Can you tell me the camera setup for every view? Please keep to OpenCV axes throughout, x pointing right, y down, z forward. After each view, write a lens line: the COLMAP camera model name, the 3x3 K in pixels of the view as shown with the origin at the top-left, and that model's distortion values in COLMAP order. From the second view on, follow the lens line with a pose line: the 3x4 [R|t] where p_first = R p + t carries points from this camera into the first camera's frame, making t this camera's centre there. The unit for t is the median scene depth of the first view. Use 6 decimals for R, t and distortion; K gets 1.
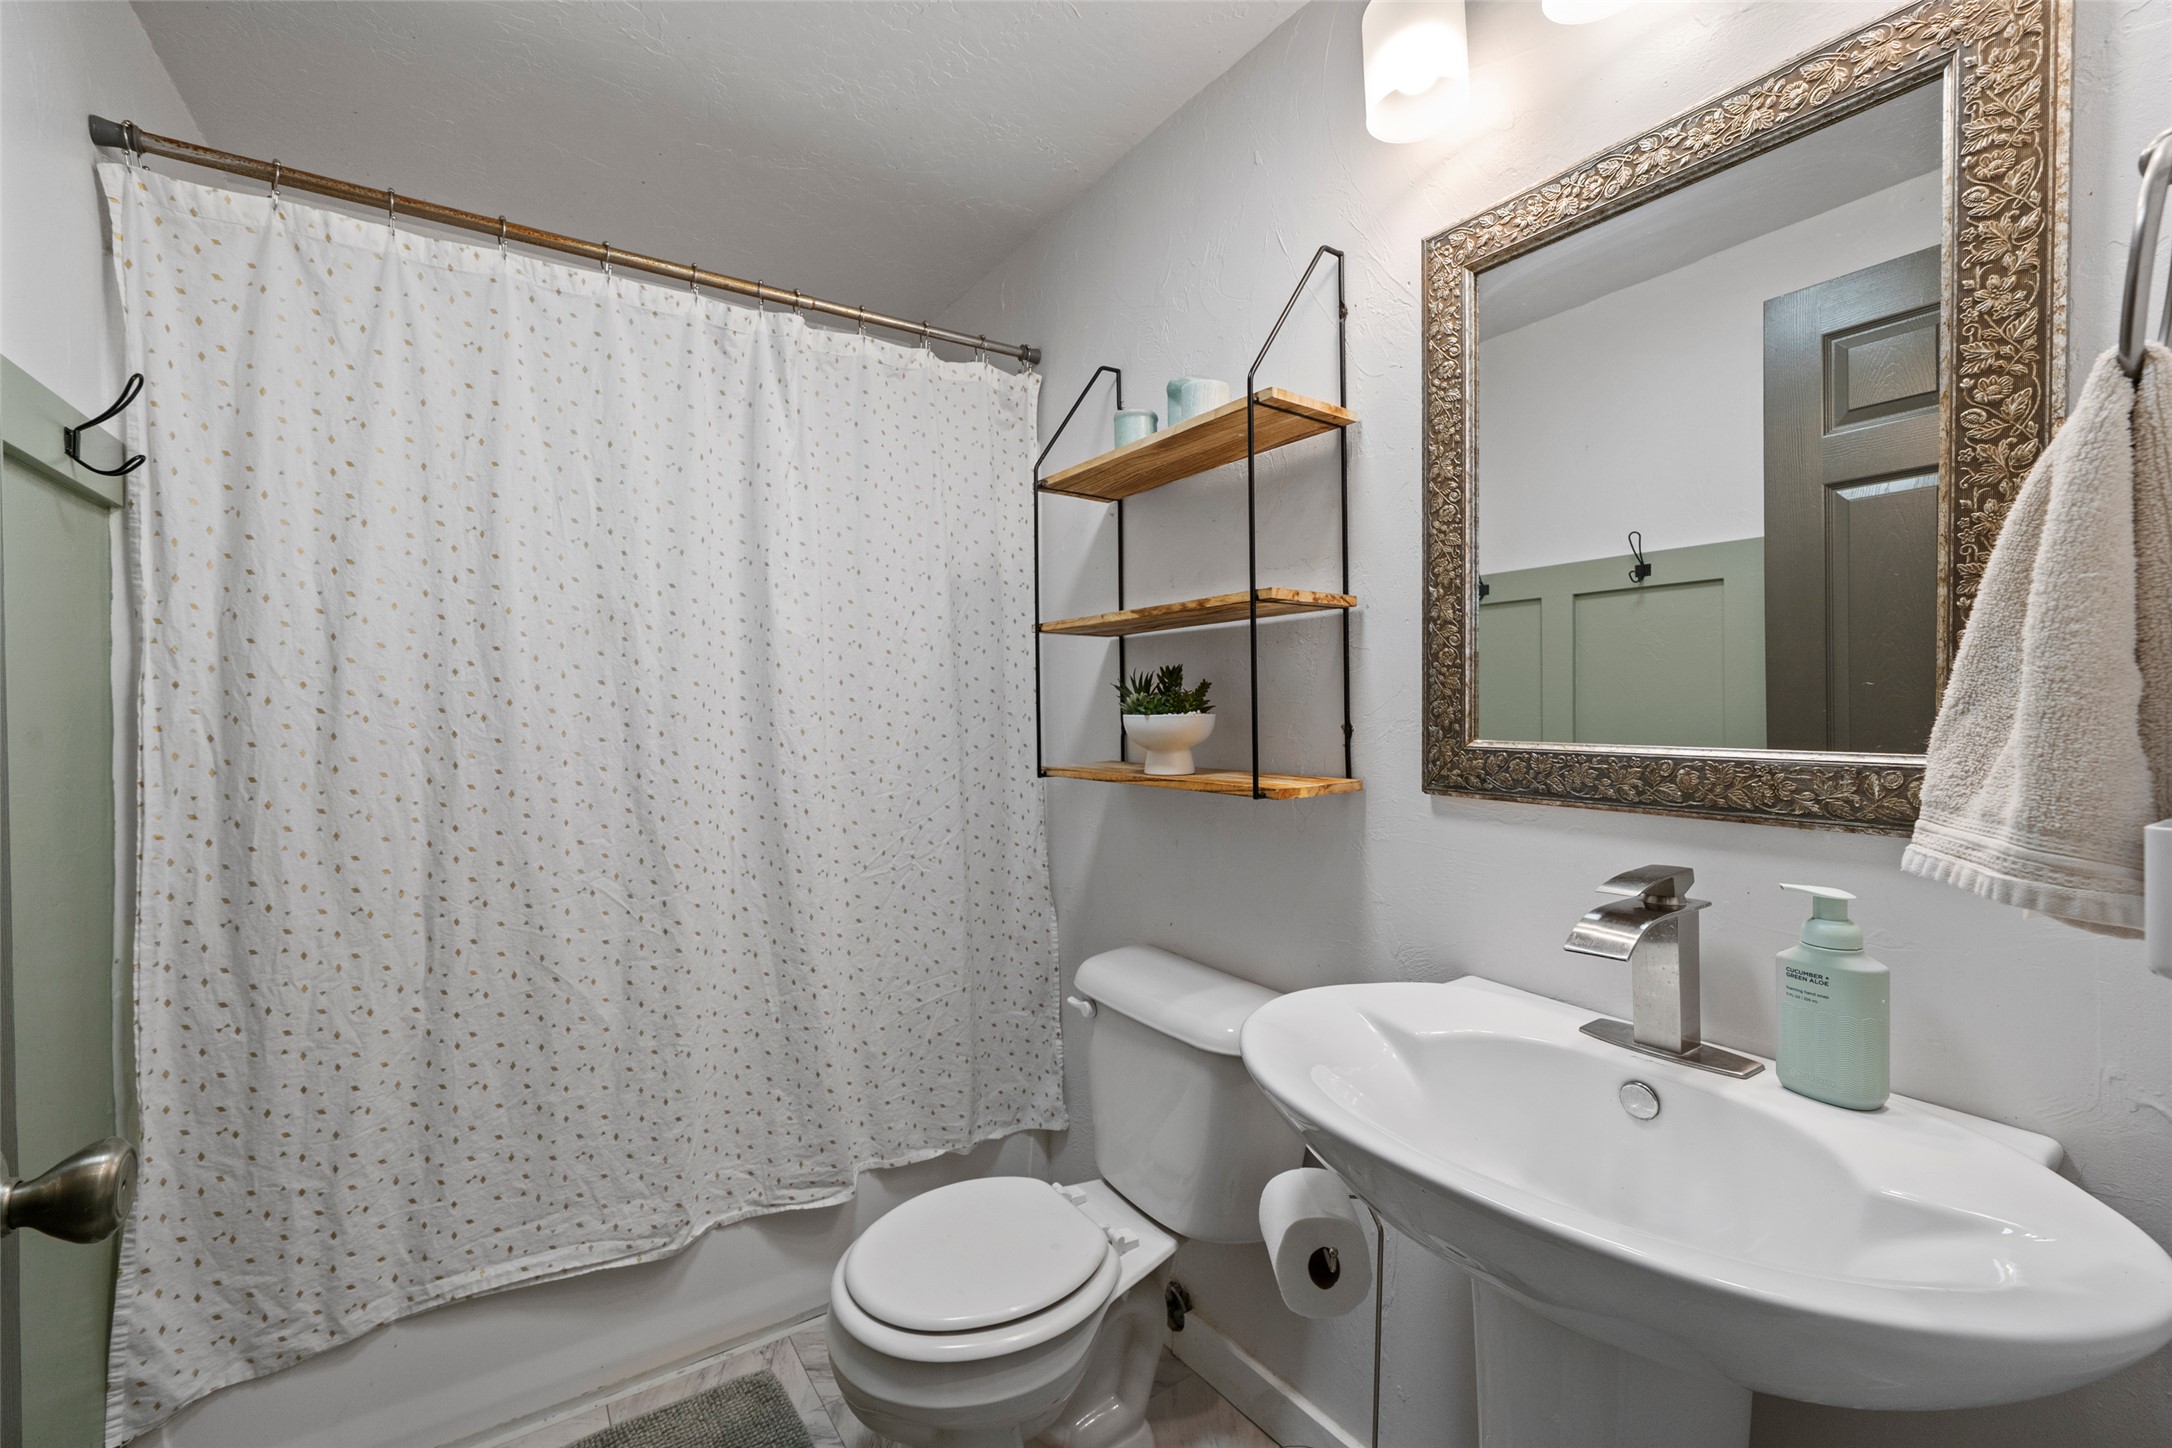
lens RADIAL K [[883.5, 0, 1082.3], [0, 883.5, 714.6], [0, 0, 1]] dist [0.002363, -0.000003]
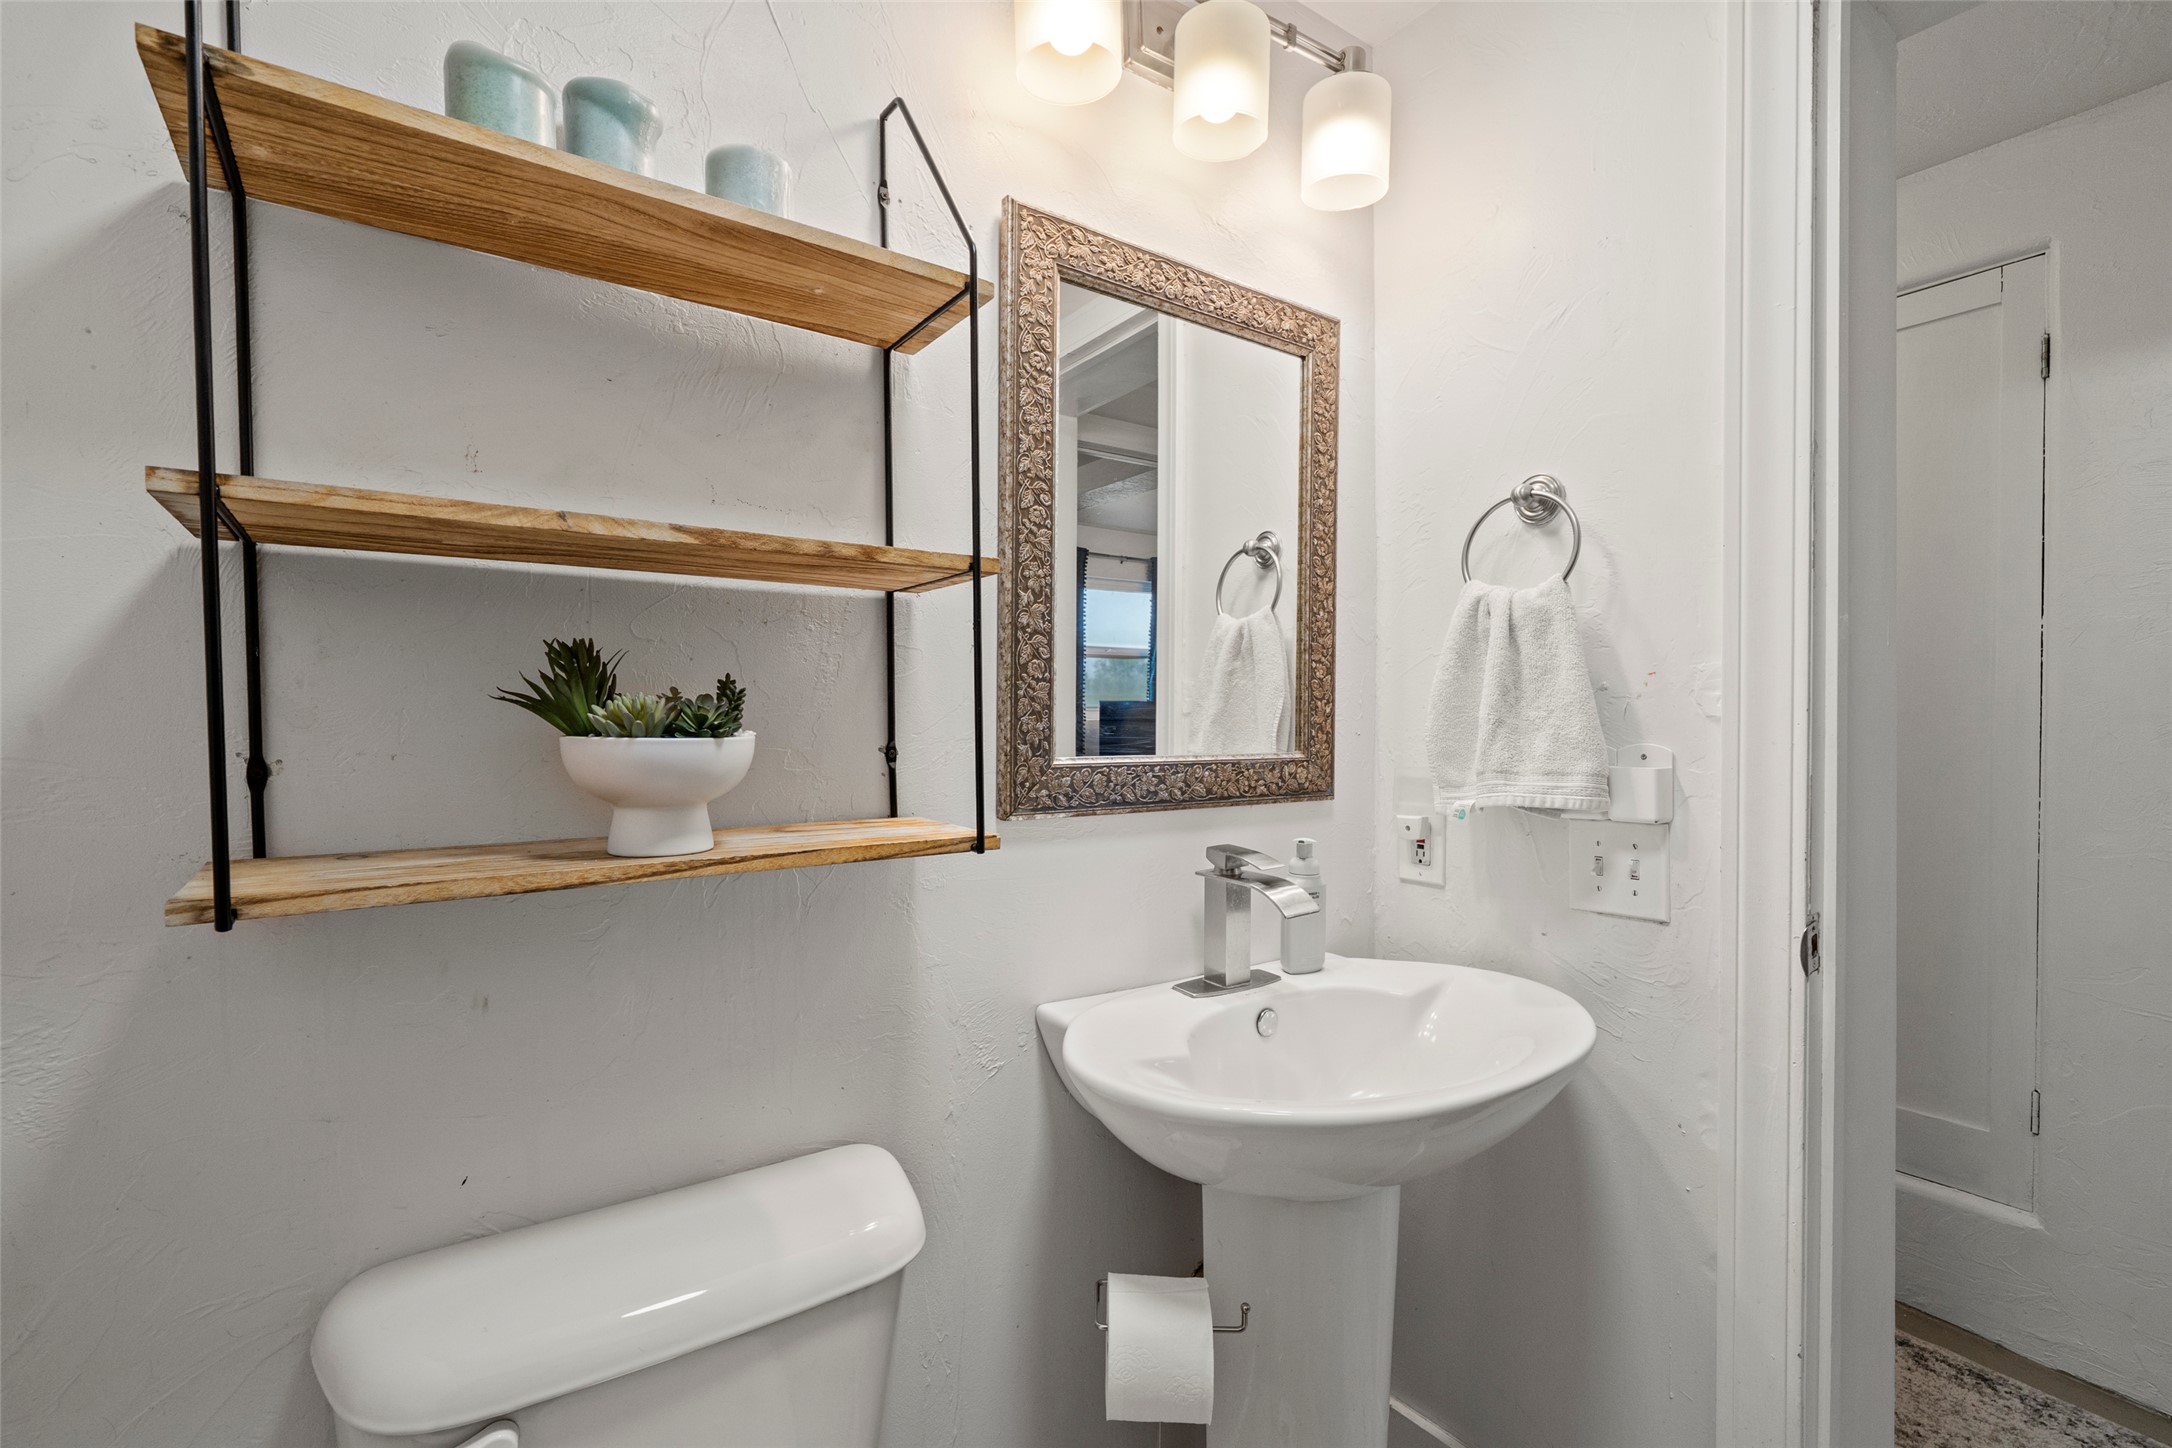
lens RADIAL K [[984.9, 0, 1092.2], [0, 984.9, 741.1], [0, 0, 1]] dist [0.000526, 0.000395]
pose [[-0.027971, -0.008110, 0.999576, -0.624905], [0.013982, 0.999866, 0.008504, 0.002021], [-0.999511, 0.014214, -0.027854, 0.975385]]
